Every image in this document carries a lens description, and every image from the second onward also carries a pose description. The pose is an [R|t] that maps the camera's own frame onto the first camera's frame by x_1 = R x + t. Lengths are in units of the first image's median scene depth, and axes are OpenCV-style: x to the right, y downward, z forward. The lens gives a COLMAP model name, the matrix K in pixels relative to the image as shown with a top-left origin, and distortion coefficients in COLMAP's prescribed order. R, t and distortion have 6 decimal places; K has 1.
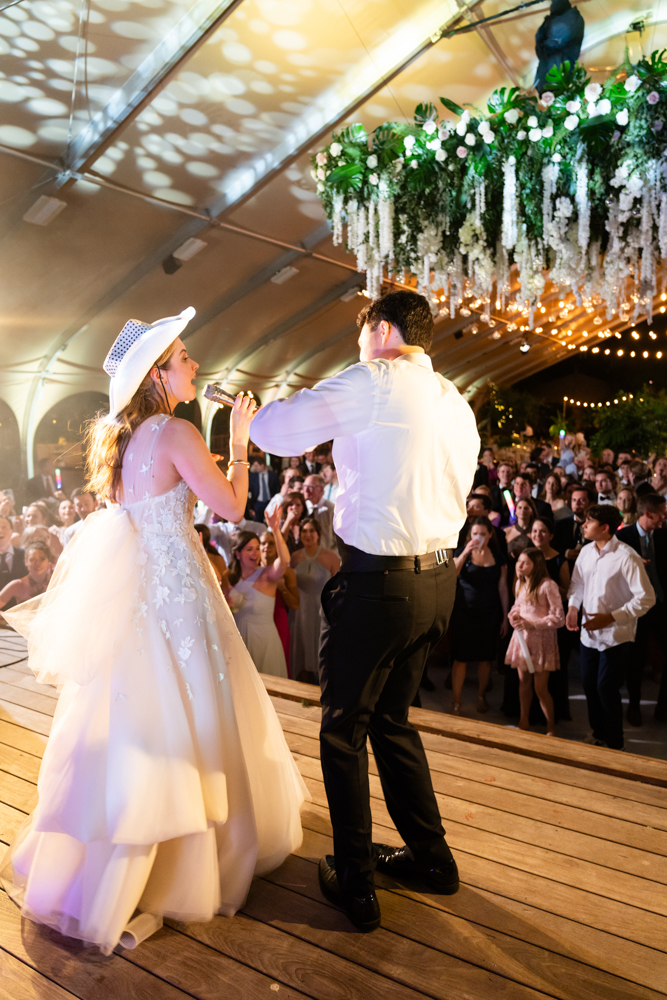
lens RADIAL K [[717.3, 0, 329.6], [0, 717.3, 501.9], [0, 0, 1]] dist [-0.037011, -0.003685]
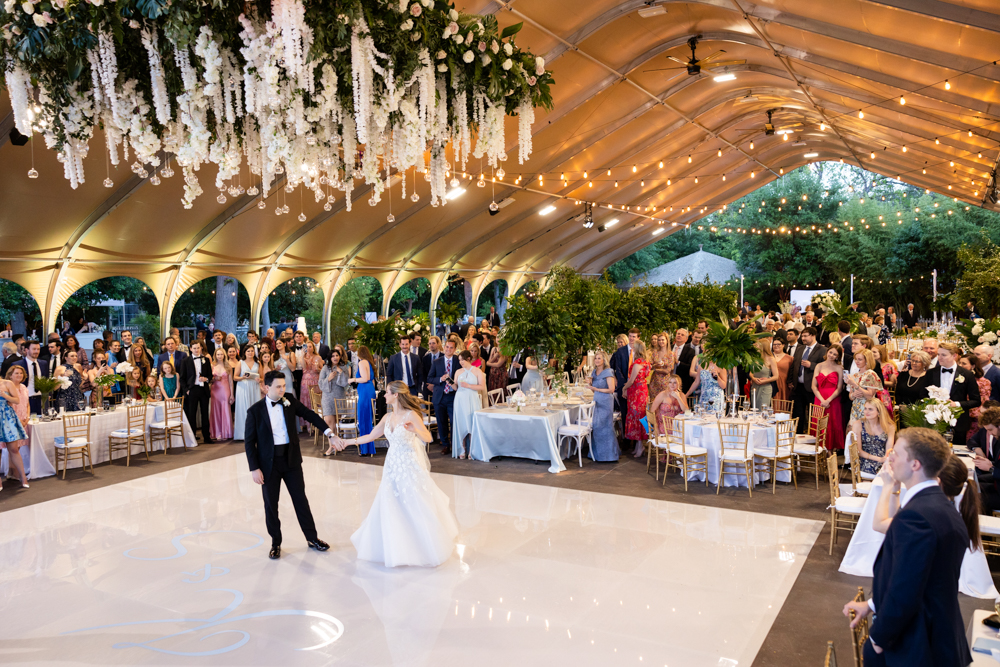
lens RADIAL K [[804.6, 0, 500.0], [0, 804.6, 332.4], [0, 0, 1]] dist [0.001110, -0.000083]
pose [[0.999993, -0.000184, 0.003639, 0.351225], [0.000454, 0.997236, -0.074298, -0.015263], [-0.003615, 0.074300, 0.997229, 0.018128]]
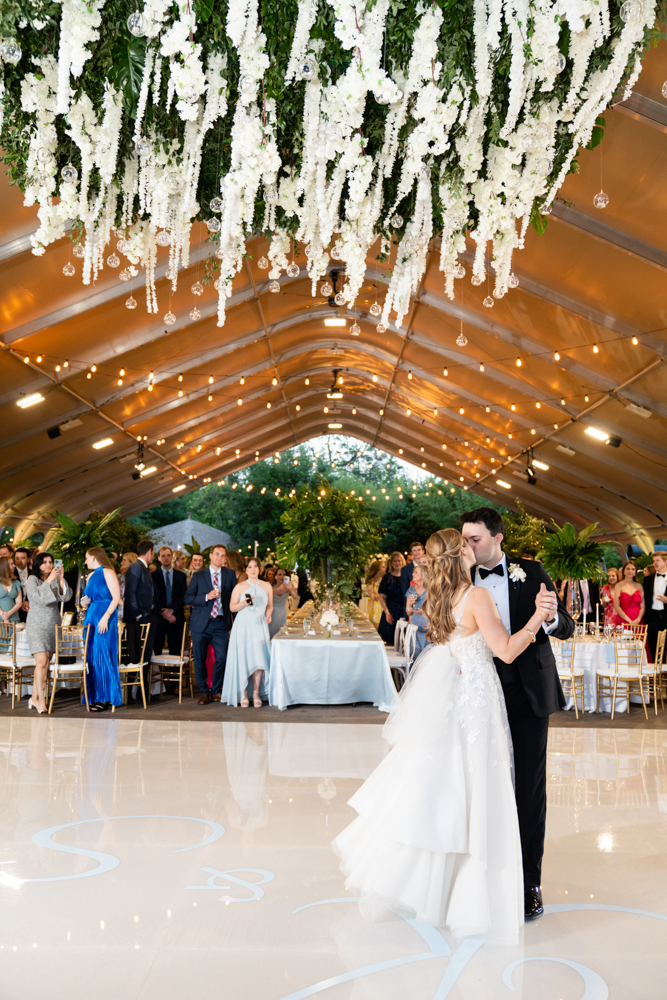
lens RADIAL K [[830.1, 0, 332.3], [0, 830.1, 501.6], [0, 0, 1]] dist [-0.017997, 0.029364]
pose [[0.858974, 0.078006, 0.506043, 0.017746], [0.035244, 0.976975, -0.210425, 0.040169], [-0.510805, 0.198585, 0.836446, 0.294610]]
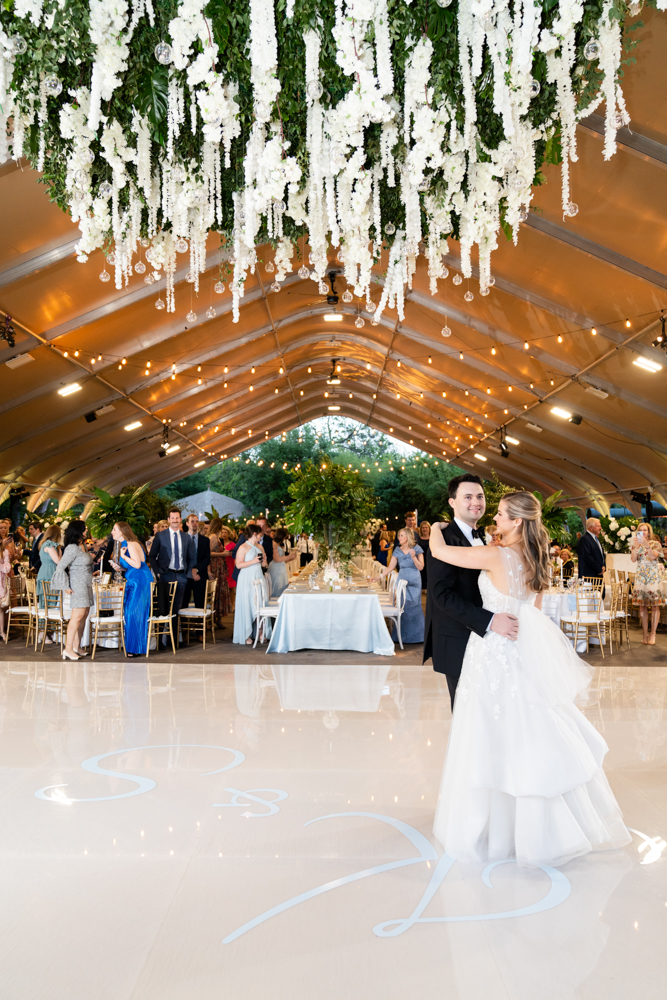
lens RADIAL K [[717.3, 0, 333.0], [0, 717.3, 502.0], [0, 0, 1]] dist [-0.037011, -0.003685]
pose [[0.859145, 0.048739, 0.509405, 0.017958], [0.046078, 0.984042, -0.171865, 0.038983], [-0.509653, 0.171130, 0.843190, 0.296424]]
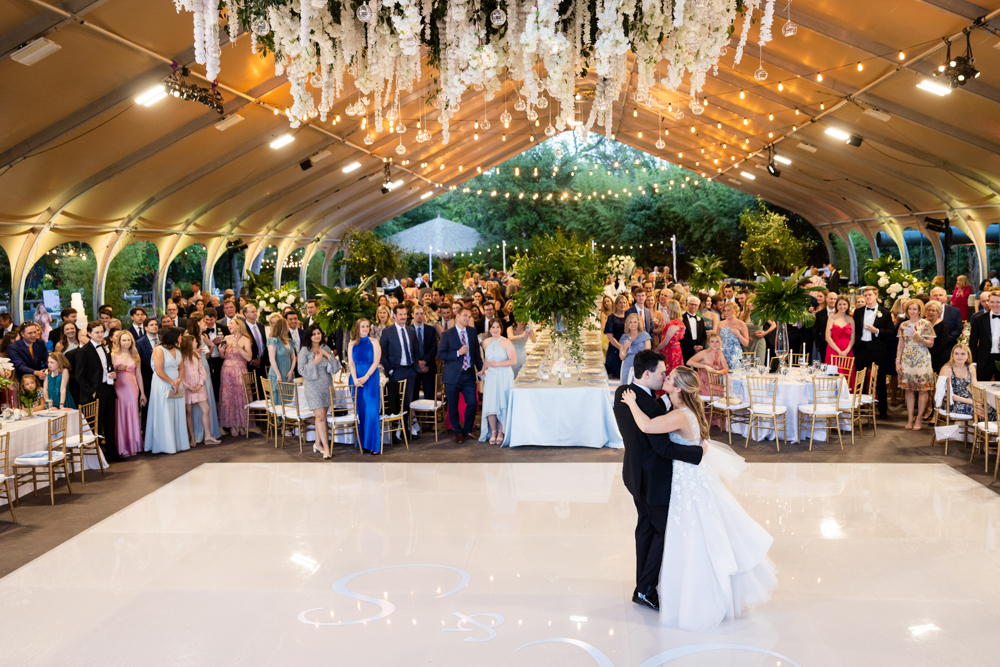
lens RADIAL K [[830.1, 0, 496.8], [0, 830.1, 333.3], [0, 0, 1]] dist [-0.017997, 0.029364]
pose [[0.909045, -0.048578, 0.413857, -0.008309], [0.065835, 0.997451, -0.027528, -0.025615], [-0.411465, 0.052270, 0.909925, 0.194055]]
